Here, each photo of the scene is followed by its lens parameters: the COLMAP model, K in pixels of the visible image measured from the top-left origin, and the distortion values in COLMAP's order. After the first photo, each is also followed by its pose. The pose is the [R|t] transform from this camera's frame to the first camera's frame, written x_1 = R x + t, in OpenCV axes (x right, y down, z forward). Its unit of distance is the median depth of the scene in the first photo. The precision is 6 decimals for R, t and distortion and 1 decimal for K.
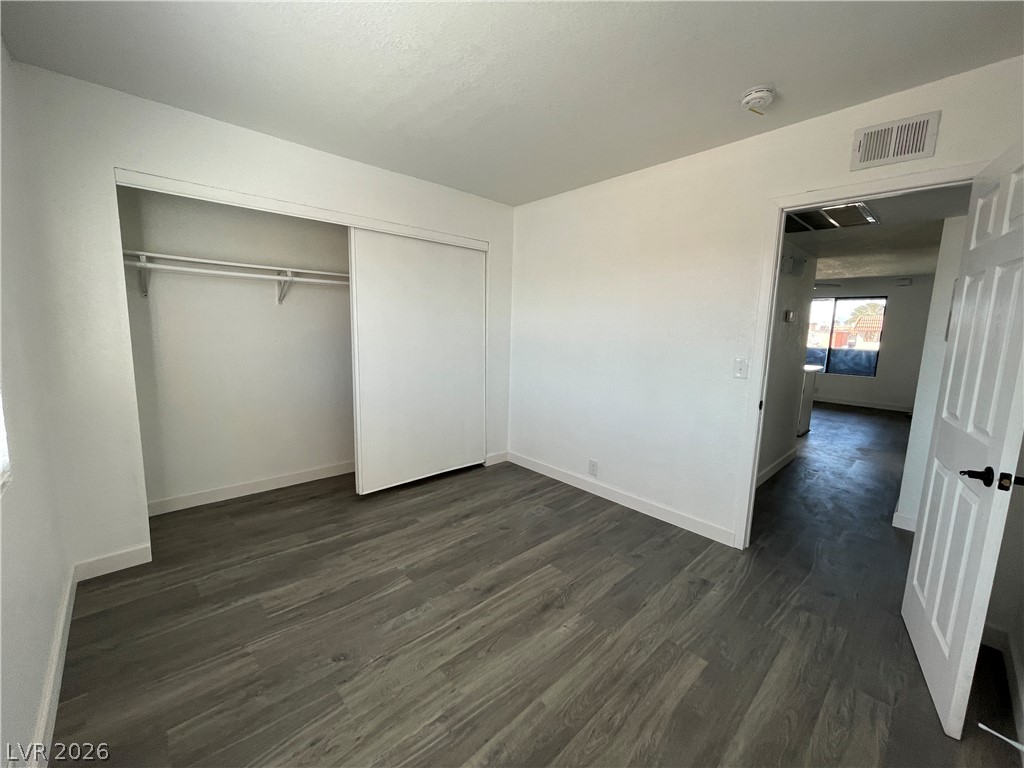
lens RADIAL K [[413.9, 0, 508.5], [0, 413.9, 380.8], [0, 0, 1]] dist [-0.002301, 0.000052]
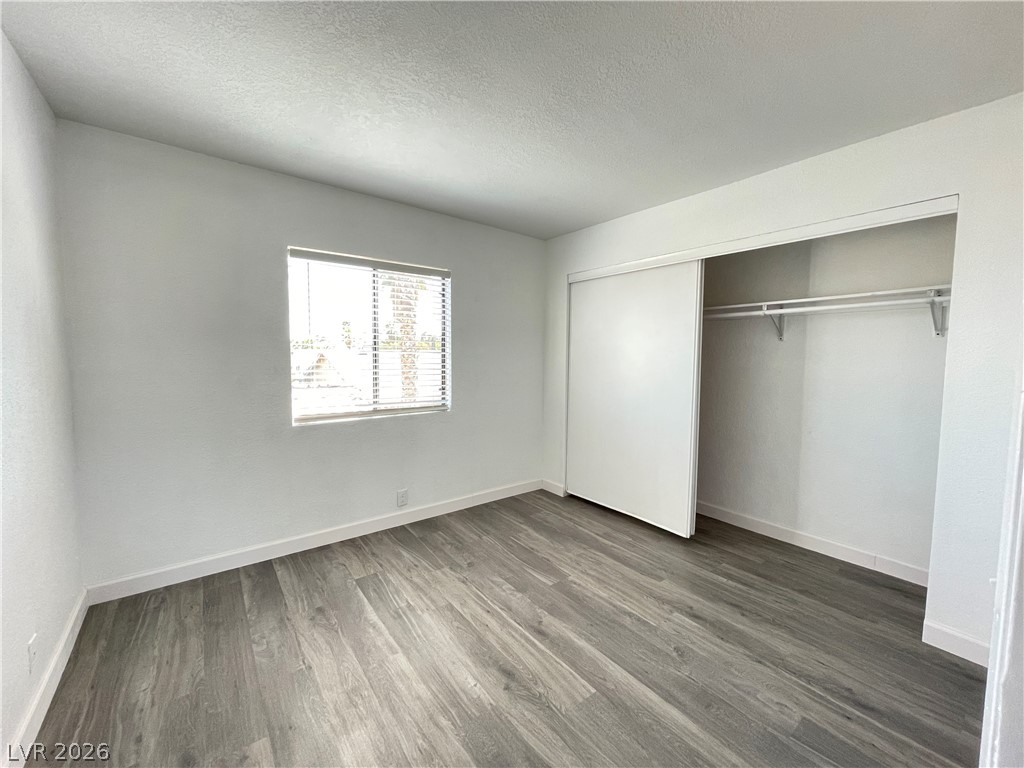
lens RADIAL K [[413.9, 0, 508.5], [0, 413.9, 380.8], [0, 0, 1]] dist [-0.002301, 0.000052]
pose [[-0.106192, 0.043459, -0.993396, 0.897615], [-0.146976, 0.987384, 0.058907, -0.110262], [0.983423, 0.152261, -0.098465, 0.957910]]
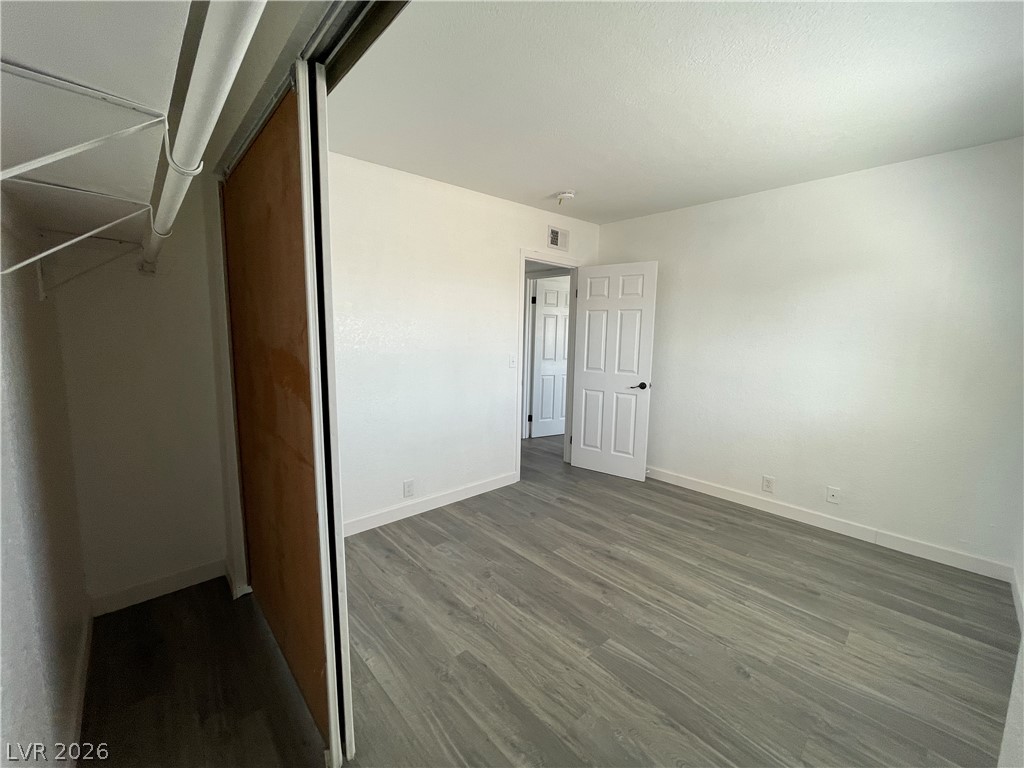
lens RADIAL K [[413.9, 0, 508.5], [0, 413.9, 380.8], [0, 0, 1]] dist [-0.002301, 0.000052]
pose [[0.008396, -0.144642, 0.989448, -1.061729], [0.119868, 0.982494, 0.142609, -0.204303], [-0.992754, 0.117405, 0.025587, 1.177141]]
